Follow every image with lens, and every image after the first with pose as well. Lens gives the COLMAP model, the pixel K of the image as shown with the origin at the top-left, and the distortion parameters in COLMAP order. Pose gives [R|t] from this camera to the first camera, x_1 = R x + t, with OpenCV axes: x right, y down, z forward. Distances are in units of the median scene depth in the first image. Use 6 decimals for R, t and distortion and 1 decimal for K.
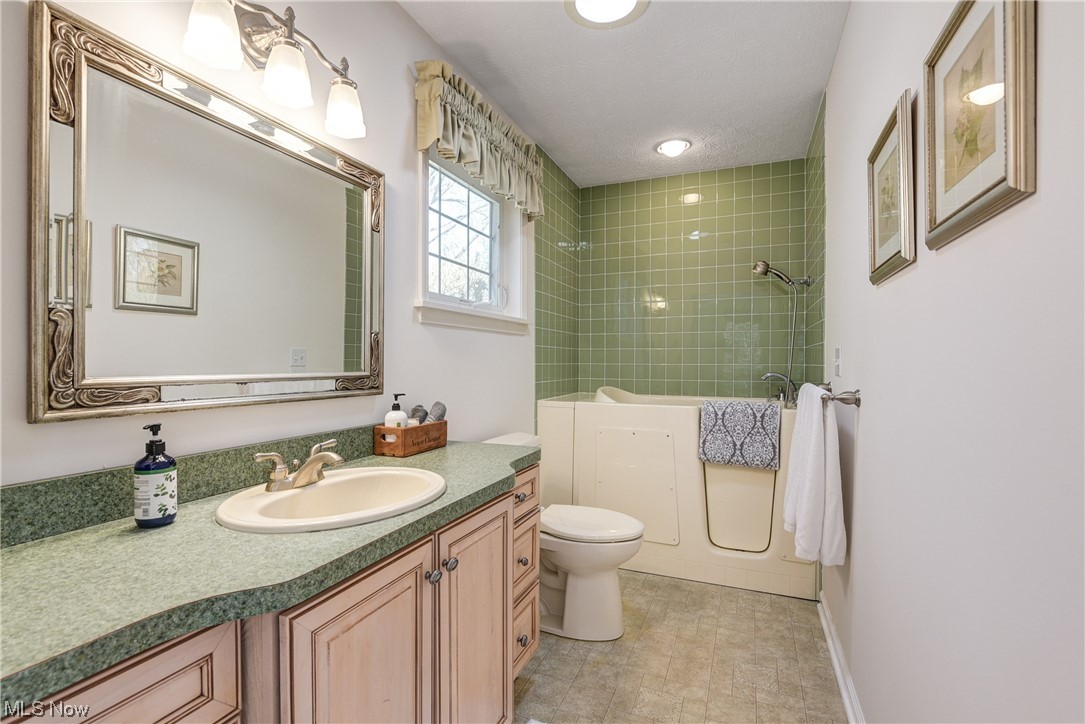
lens RADIAL K [[493.1, 0, 541.6], [0, 493.1, 363.4], [0, 0, 1]] dist [-0.000462, -0.000009]
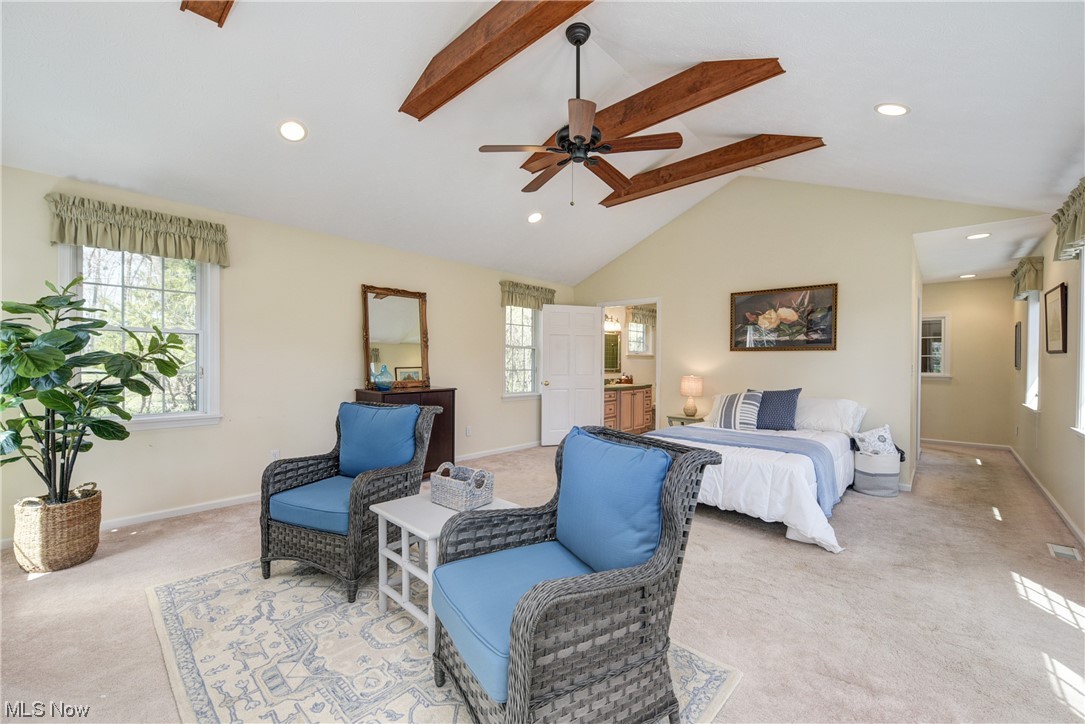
lens RADIAL K [[434.4, 0, 544.4], [0, 434.4, 365.1], [0, 0, 1]] dist [0.003864, 0.000153]
pose [[0.939389, 0.005957, -0.342800, 0.497860], [-0.000169, 0.999857, 0.016911, -0.098652], [0.342852, -0.015828, 0.939256, -3.630028]]
